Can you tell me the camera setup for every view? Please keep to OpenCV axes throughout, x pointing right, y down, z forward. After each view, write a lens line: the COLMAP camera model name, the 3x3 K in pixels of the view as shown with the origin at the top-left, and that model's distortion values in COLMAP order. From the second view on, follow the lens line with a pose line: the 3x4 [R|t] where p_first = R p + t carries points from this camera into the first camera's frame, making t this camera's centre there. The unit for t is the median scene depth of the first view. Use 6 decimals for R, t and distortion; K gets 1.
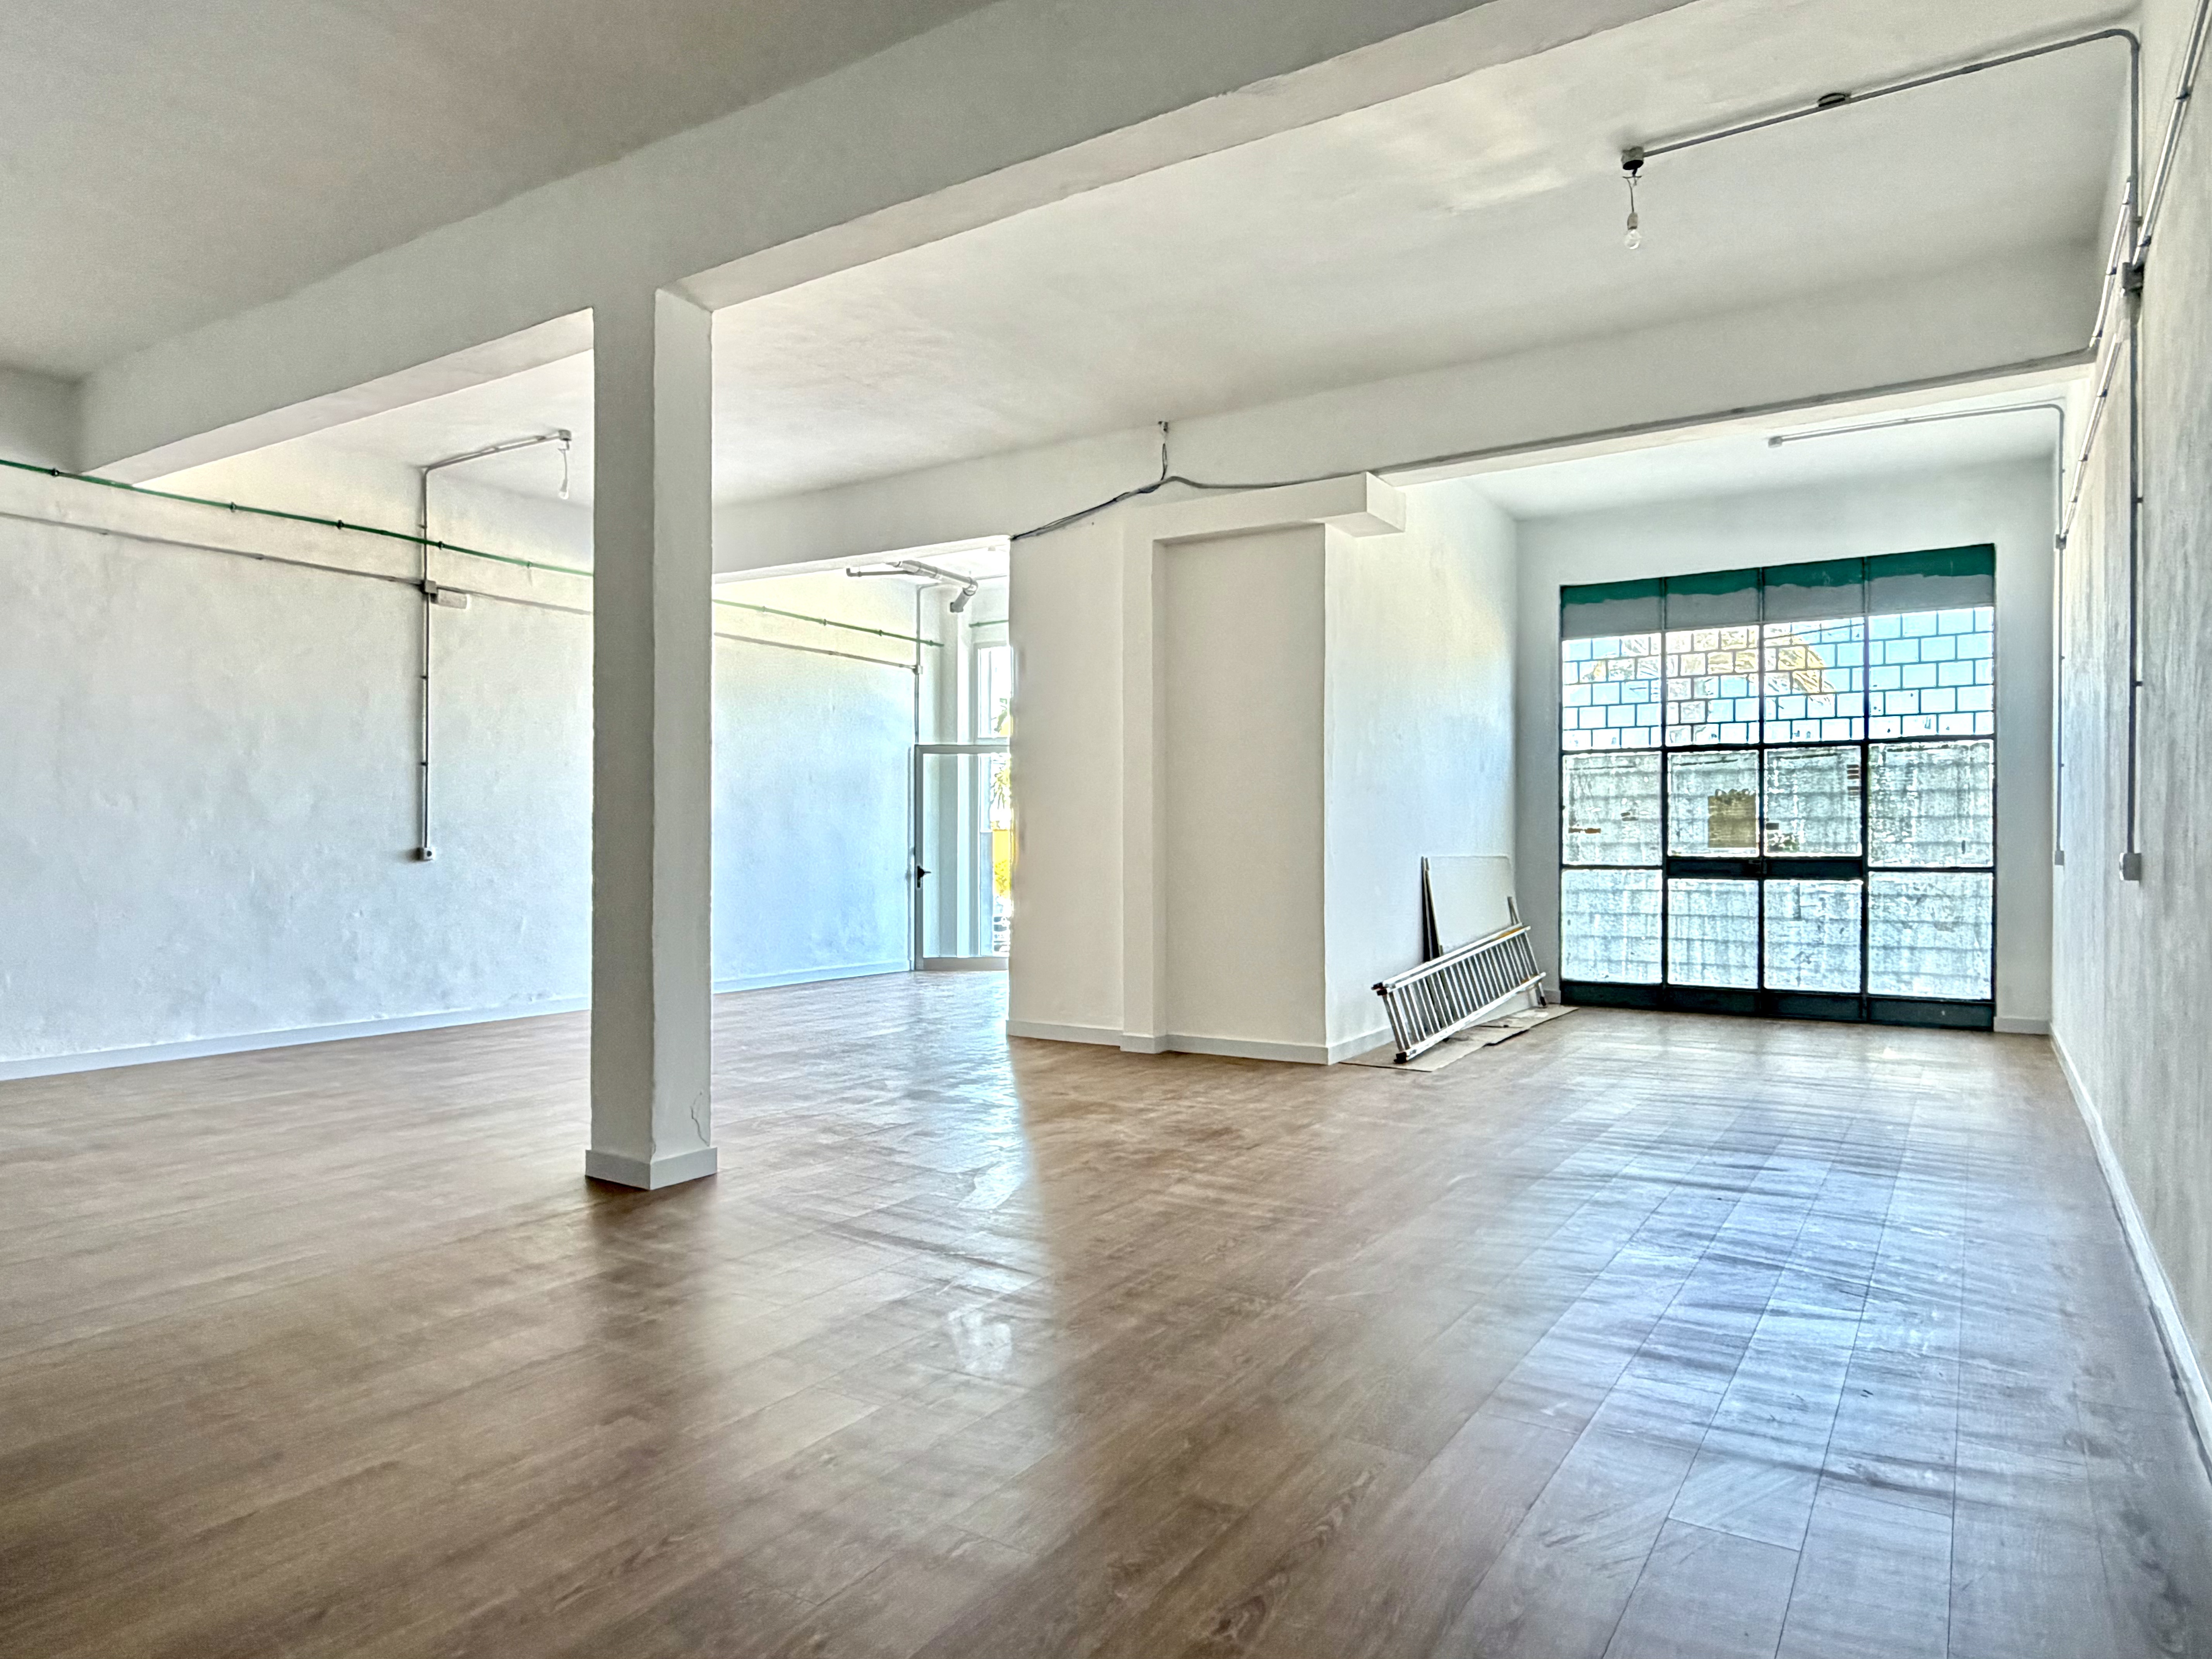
lens RADIAL K [[1366.1, 0, 1106.0], [0, 1366.1, 829.5], [0, 0, 1]] dist [0.001008, -0.001434]
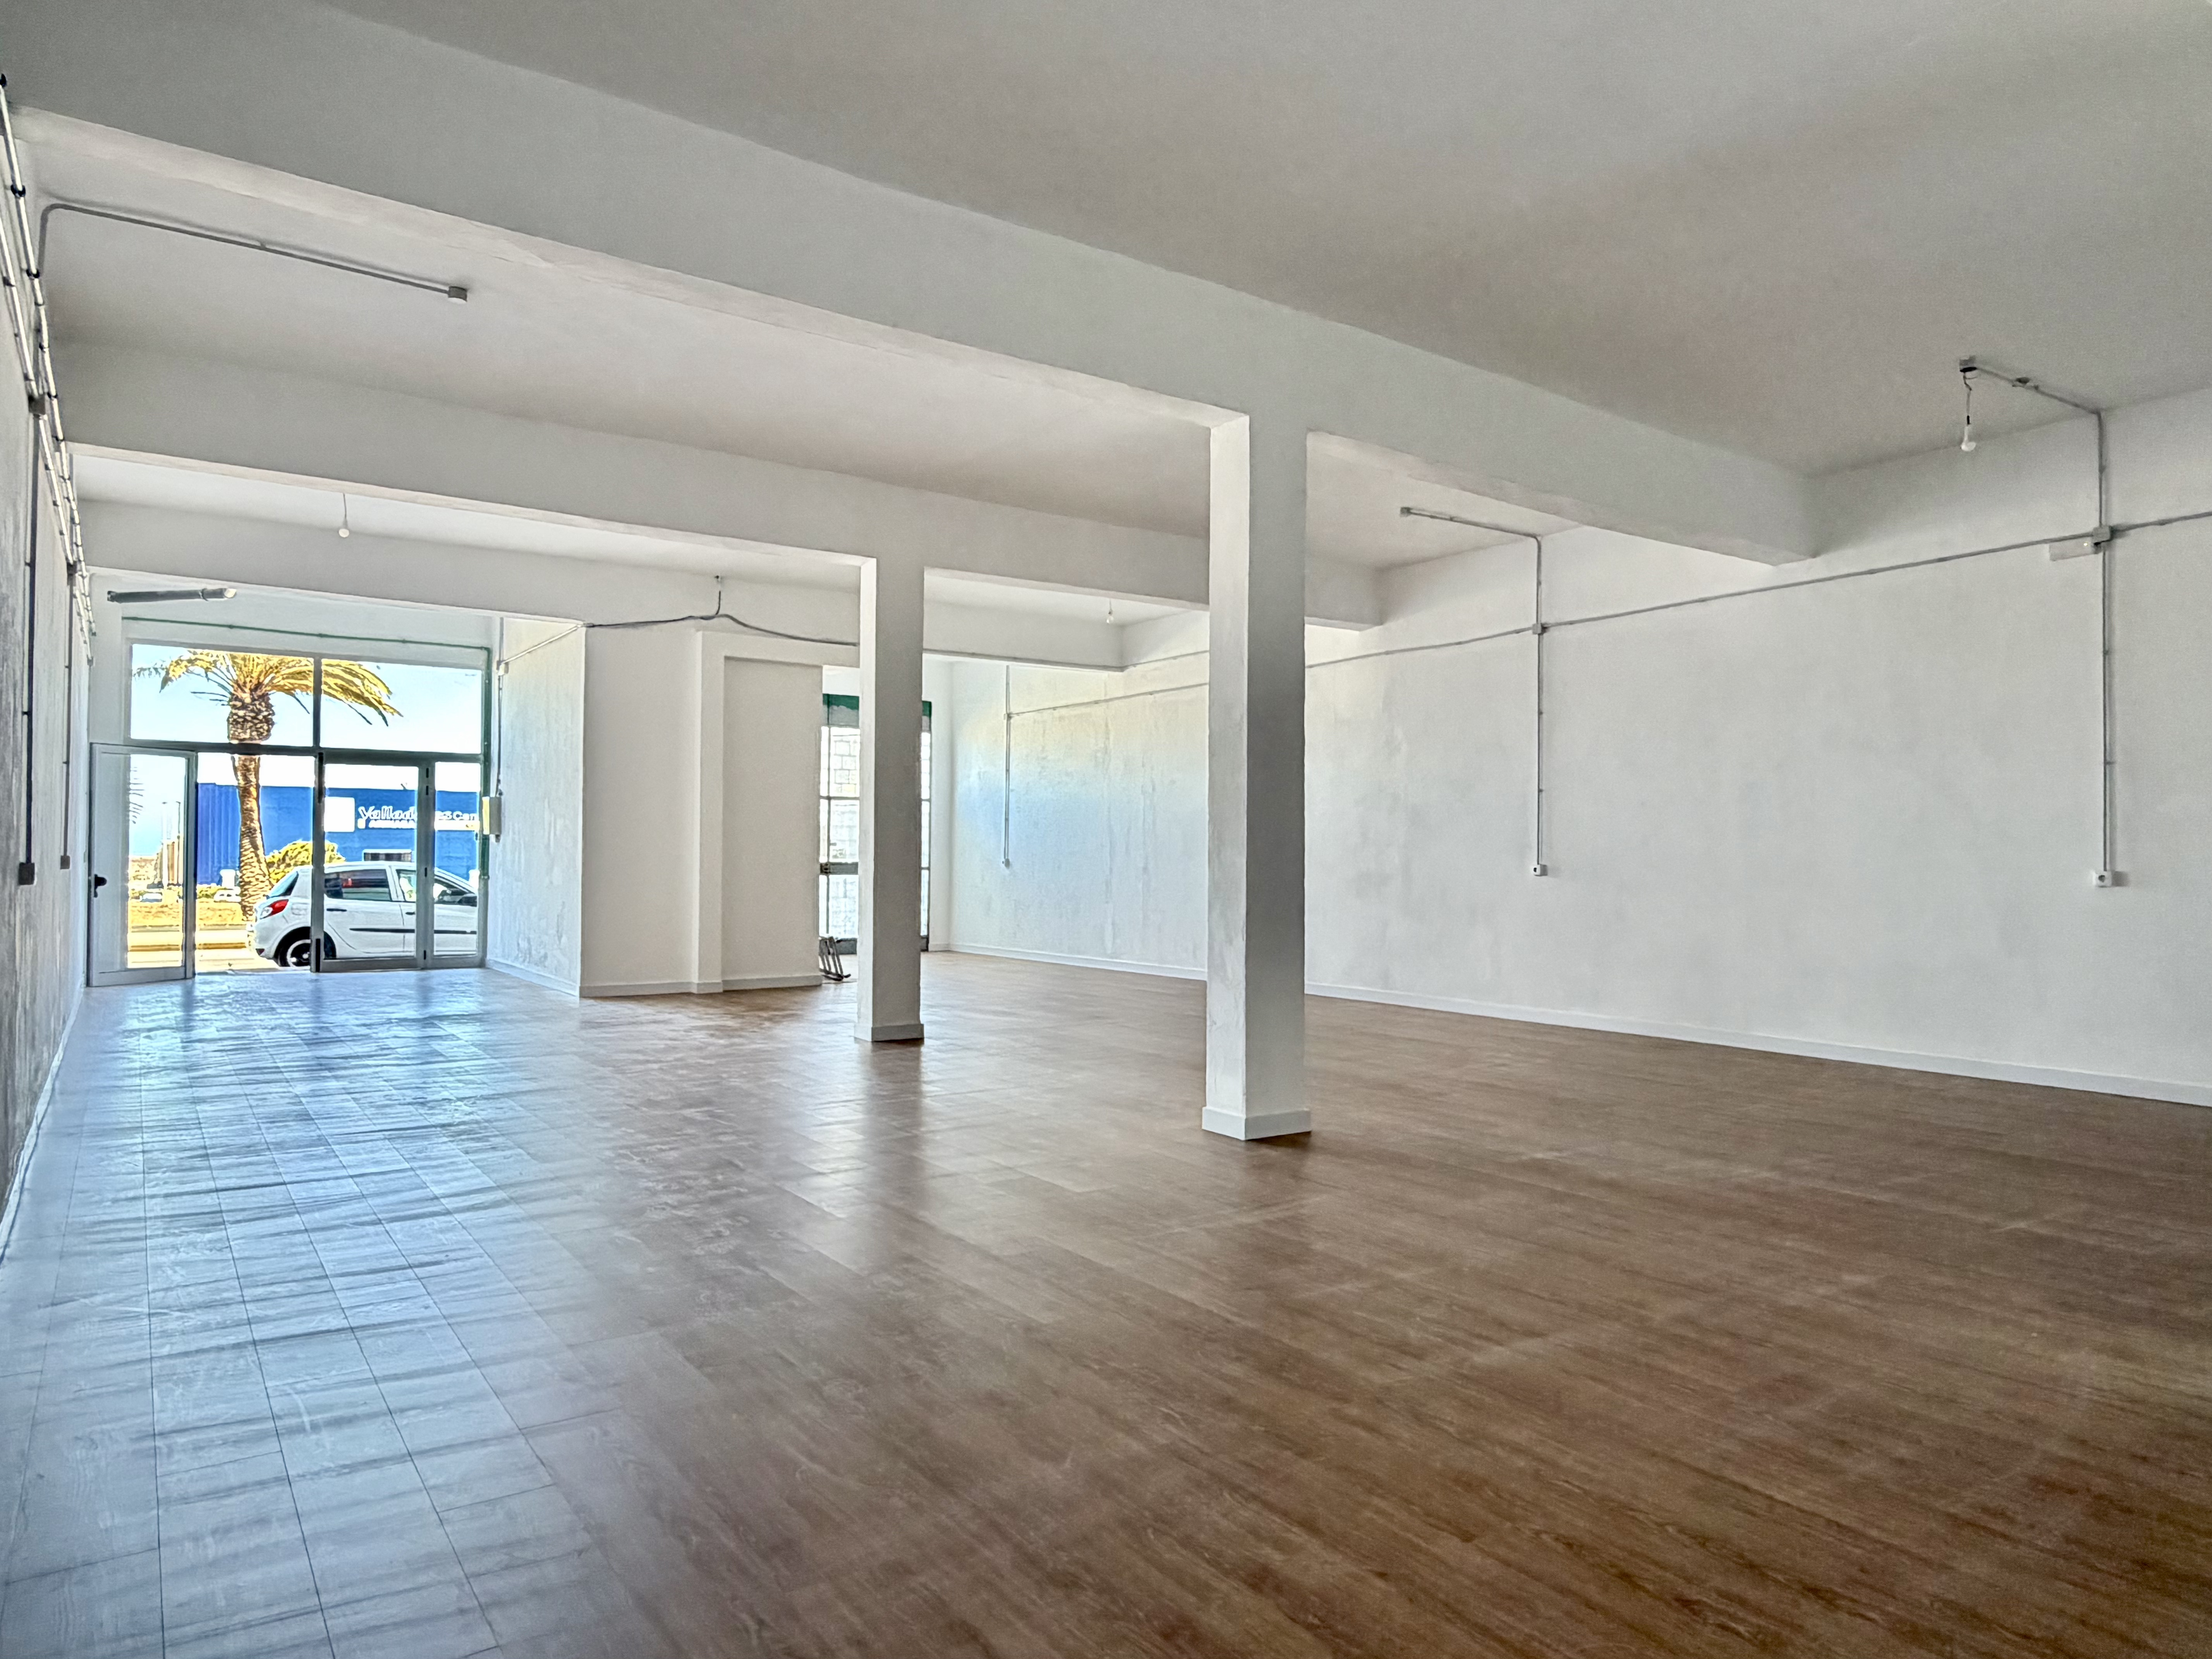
lens RADIAL K [[1385.5, 0, 1106.0], [0, 1385.5, 829.5], [0, 0, 1]] dist [-0.000448, -0.000936]
pose [[0.379452, 0.019611, 0.925004, -1.022208], [-0.017086, 0.999753, -0.014186, -0.002157], [-0.925054, -0.010422, 0.379693, 0.012031]]
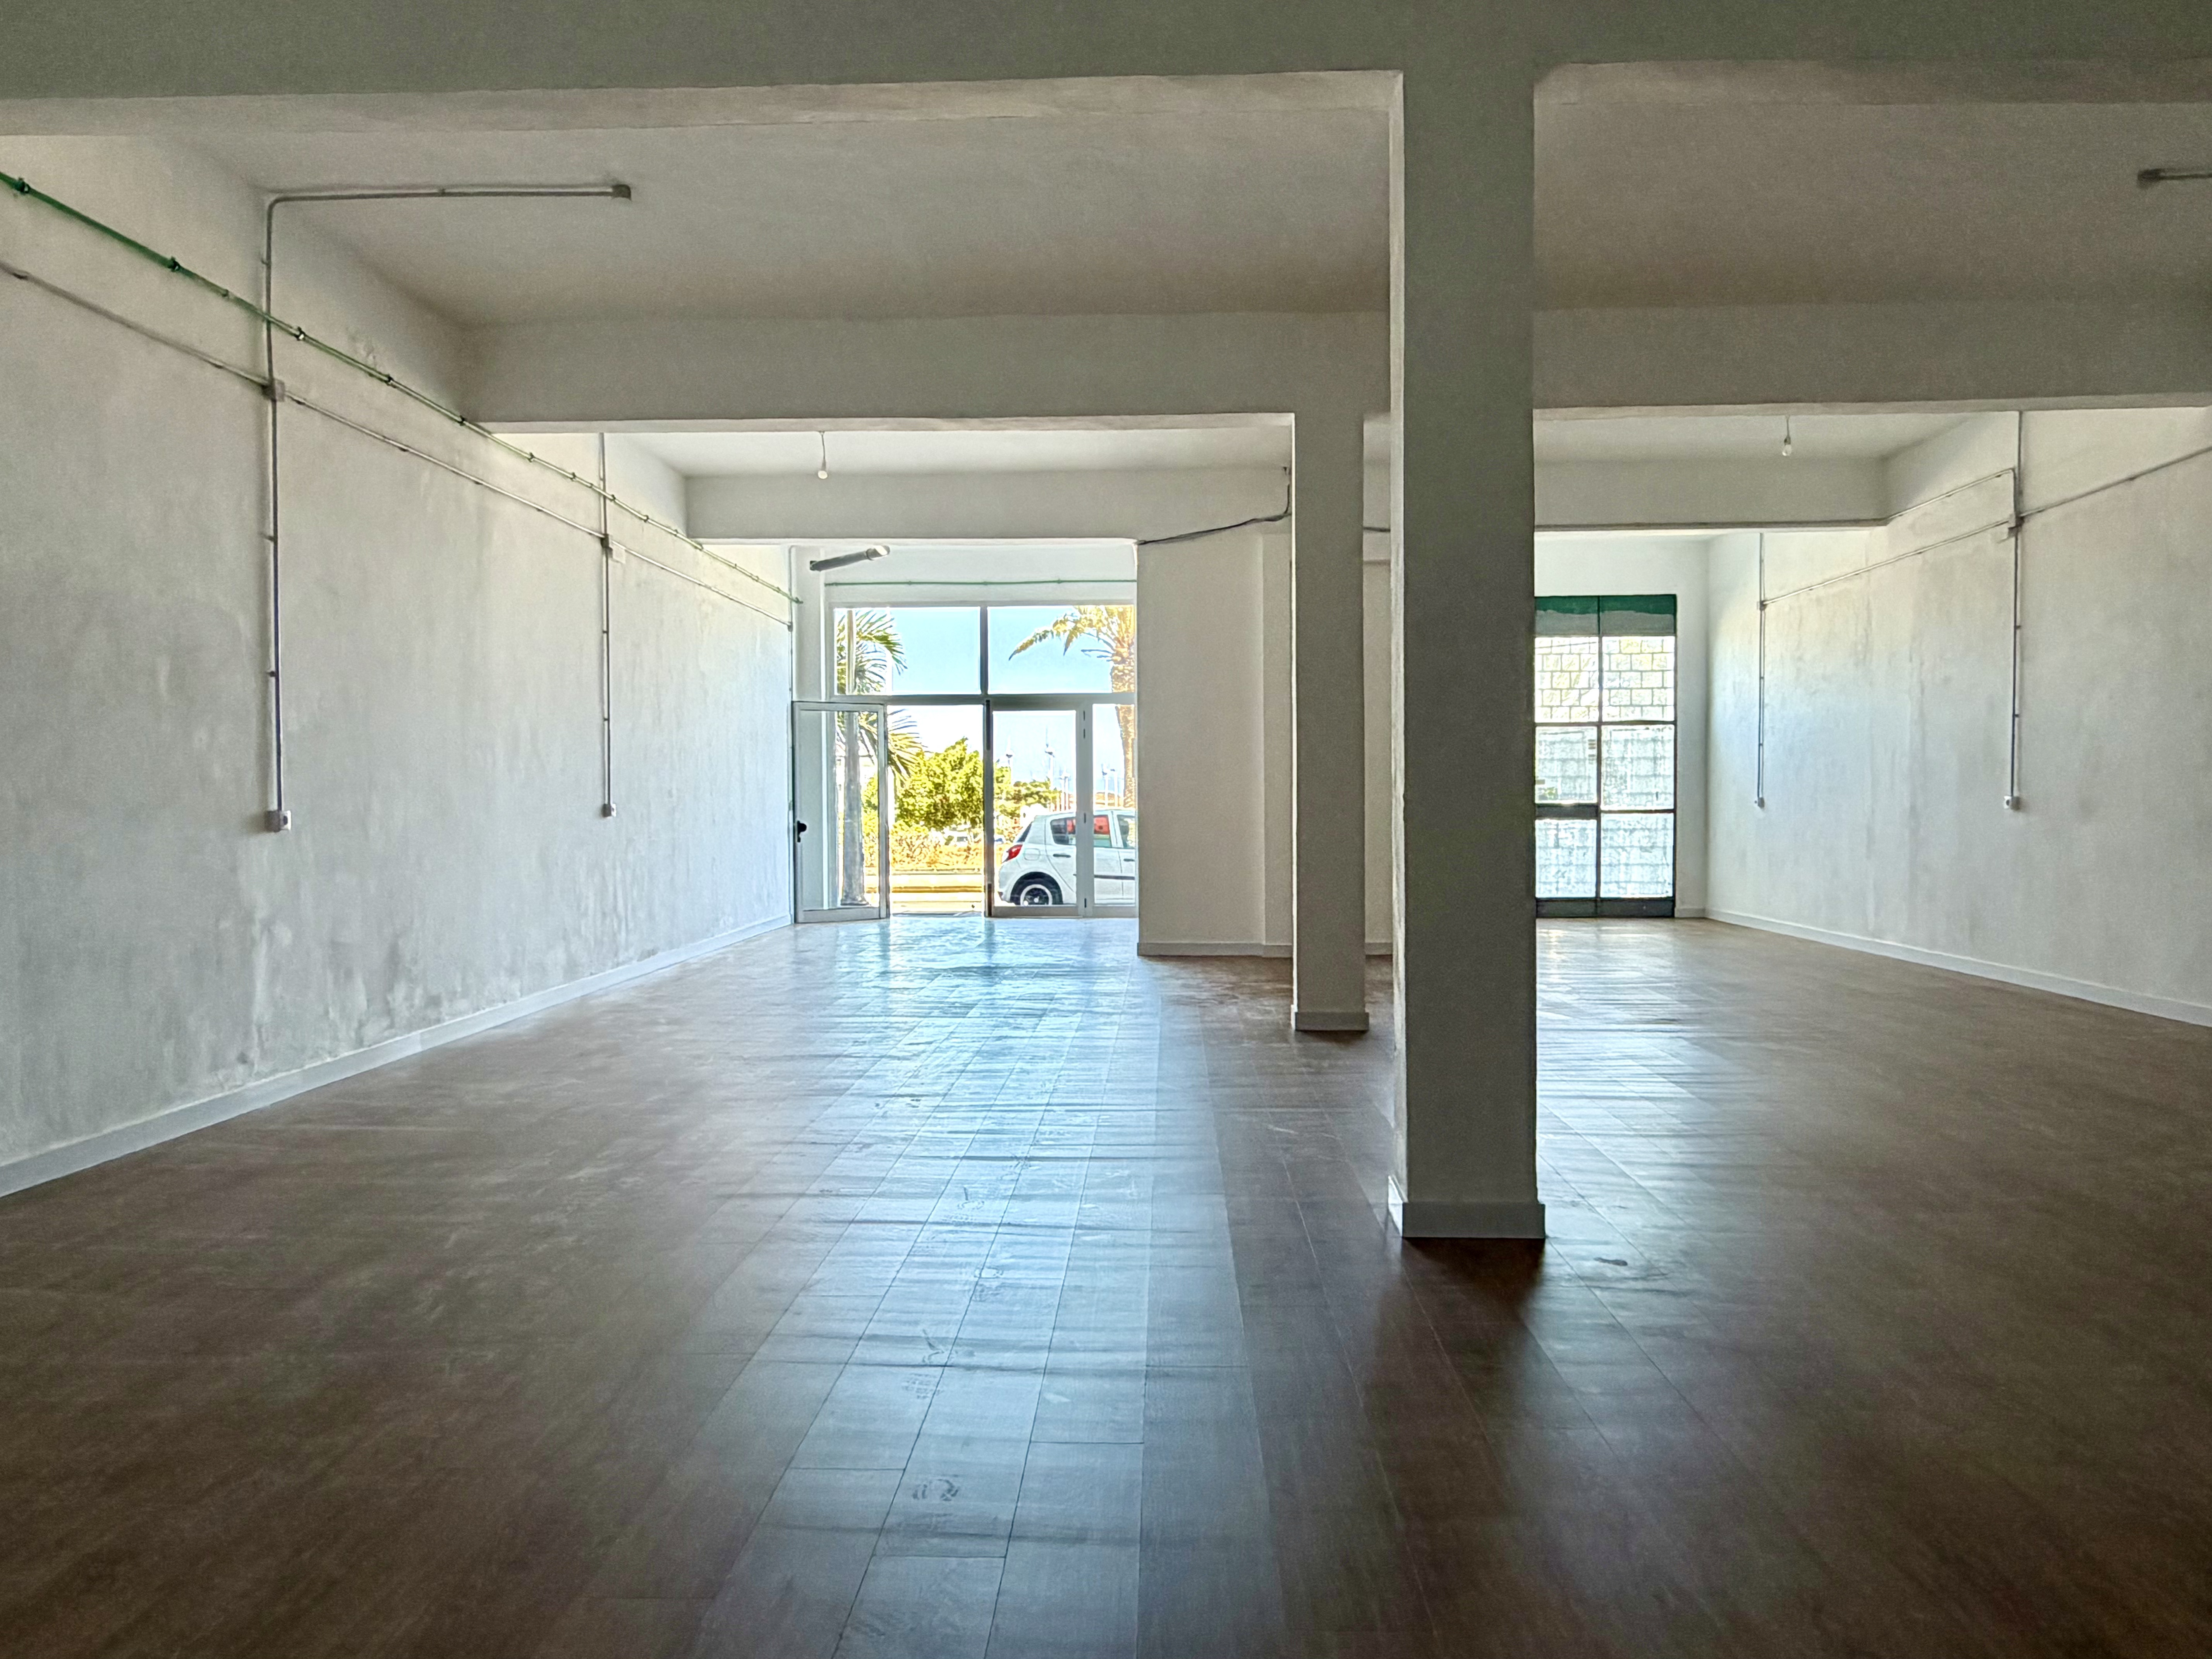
lens RADIAL K [[1536.3, 0, 1106.0], [0, 1536.3, 829.5], [0, 0, 1]] dist [-0.001345, 0.001496]
pose [[0.862876, -0.015787, 0.505168, -0.708406], [0.000725, 0.999550, 0.029999, -0.001287], [-0.505414, -0.025519, 0.862499, -0.142148]]
